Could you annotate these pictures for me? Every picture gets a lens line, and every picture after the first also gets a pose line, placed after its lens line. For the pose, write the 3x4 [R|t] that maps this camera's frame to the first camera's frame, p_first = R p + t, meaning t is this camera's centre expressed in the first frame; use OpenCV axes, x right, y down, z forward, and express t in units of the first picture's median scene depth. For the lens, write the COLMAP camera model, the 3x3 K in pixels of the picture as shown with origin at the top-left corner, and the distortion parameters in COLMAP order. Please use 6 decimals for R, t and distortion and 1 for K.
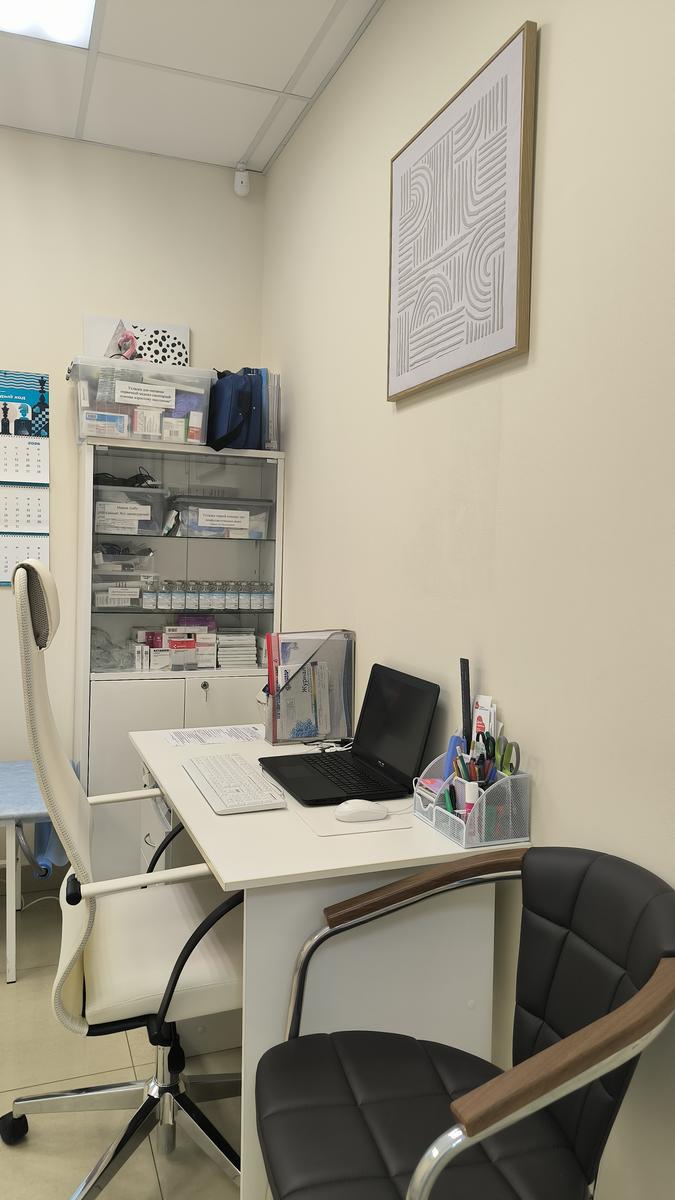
lens RADIAL K [[830.1, 0, 340.0], [0, 830.1, 603.0], [0, 0, 1]] dist [0.019723, -0.010831]
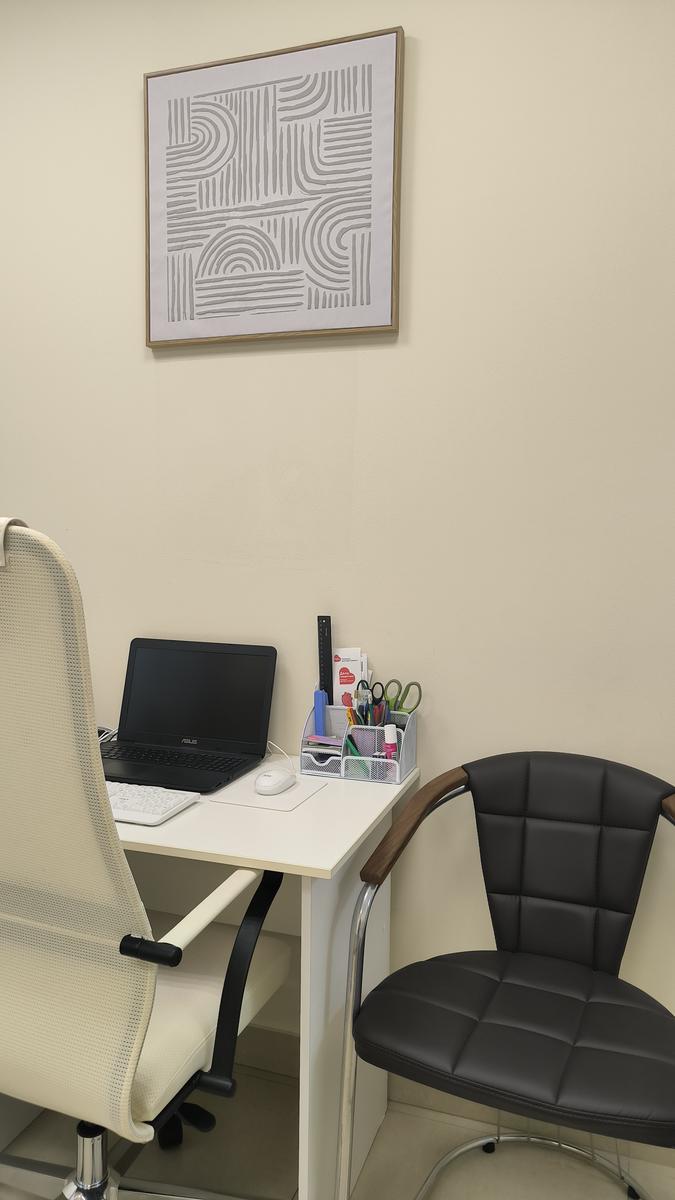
lens RADIAL K [[830.1, 0, 338.5], [0, 830.1, 596.7], [0, 0, 1]] dist [0.019723, -0.010831]
pose [[0.650664, -0.075301, 0.755623, -0.643256], [0.048173, 0.997160, 0.057889, -0.016884], [-0.757836, -0.001266, 0.652444, 0.314905]]
